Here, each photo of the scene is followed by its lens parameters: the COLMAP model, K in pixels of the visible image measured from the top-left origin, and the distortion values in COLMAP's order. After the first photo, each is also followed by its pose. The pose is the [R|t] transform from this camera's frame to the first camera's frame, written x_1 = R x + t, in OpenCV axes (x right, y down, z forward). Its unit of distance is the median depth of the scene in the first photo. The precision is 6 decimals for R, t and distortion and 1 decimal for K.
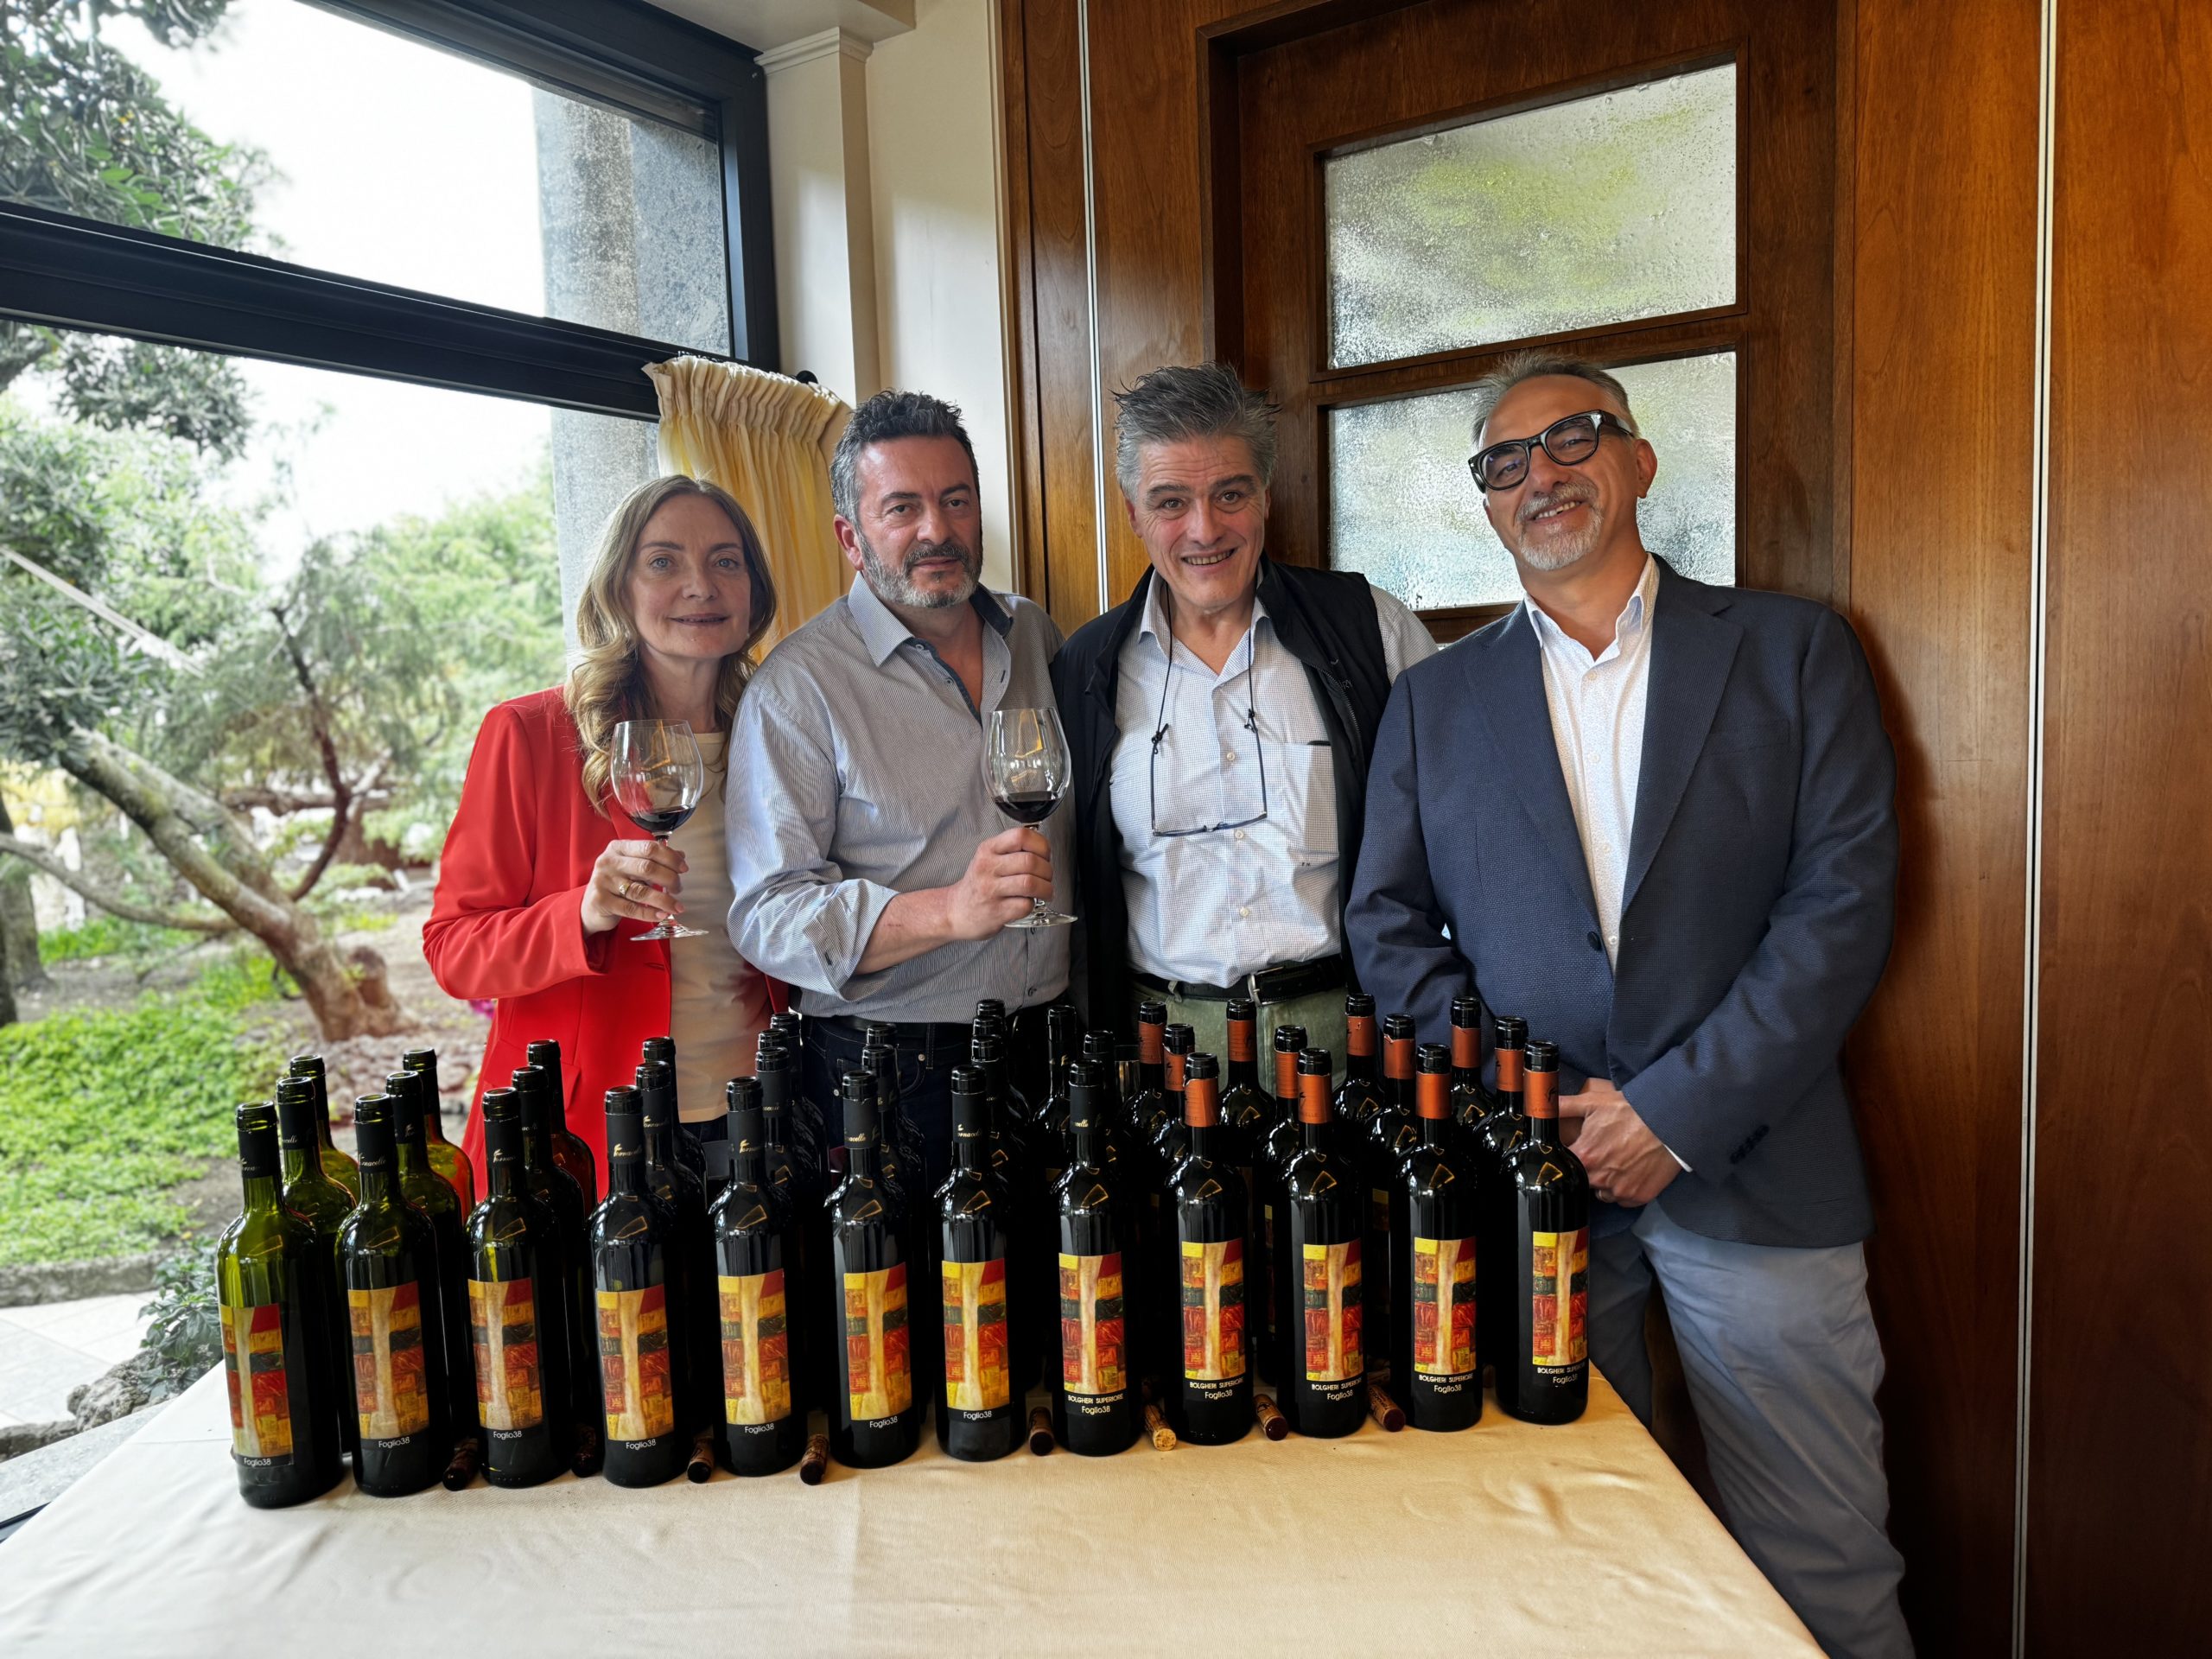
lens RADIAL K [[1542.9, 0, 1106.0], [0, 1542.9, 829.5], [0, 0, 1]] dist [0.024834, -0.044140]
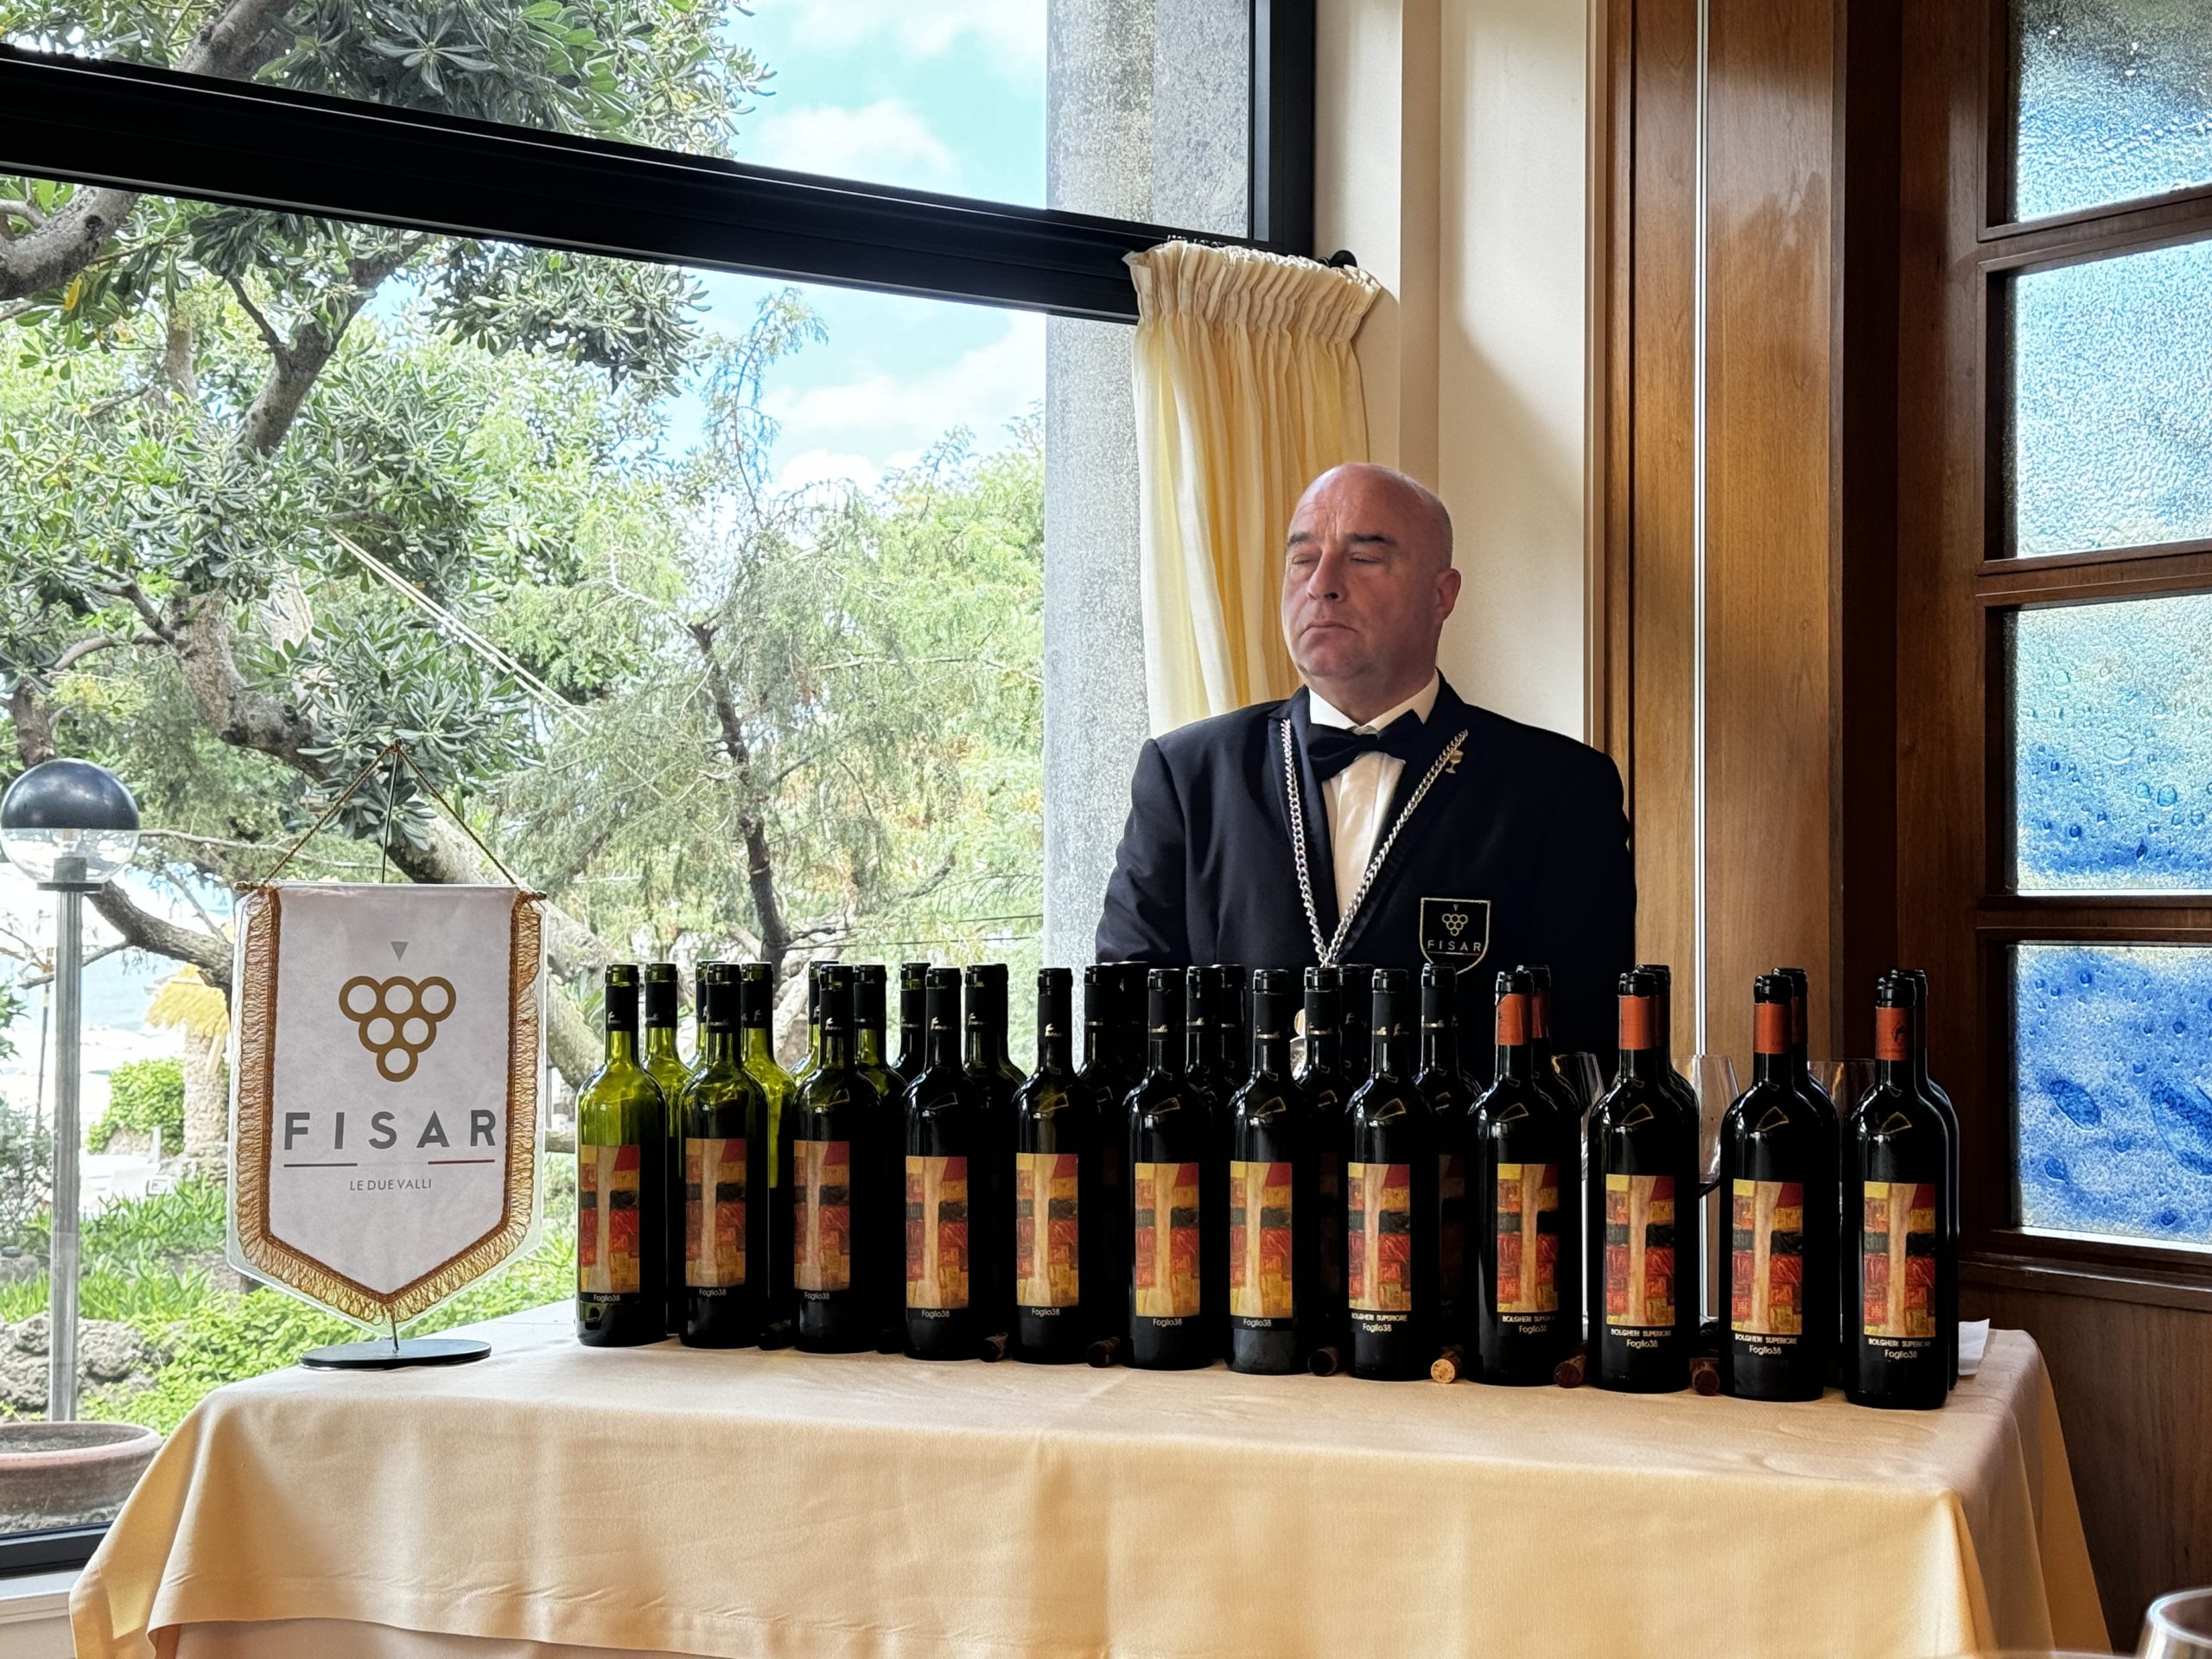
lens RADIAL K [[3436.7, 0, 1106.0], [0, 3436.7, 829.5], [0, 0, 1]] dist [0.193496, -1.132863]
pose [[0.930759, 0.028768, -0.364500, 0.164034], [-0.068352, 0.993016, -0.096166, 0.077710], [0.359188, 0.114421, 0.926225, -0.288718]]
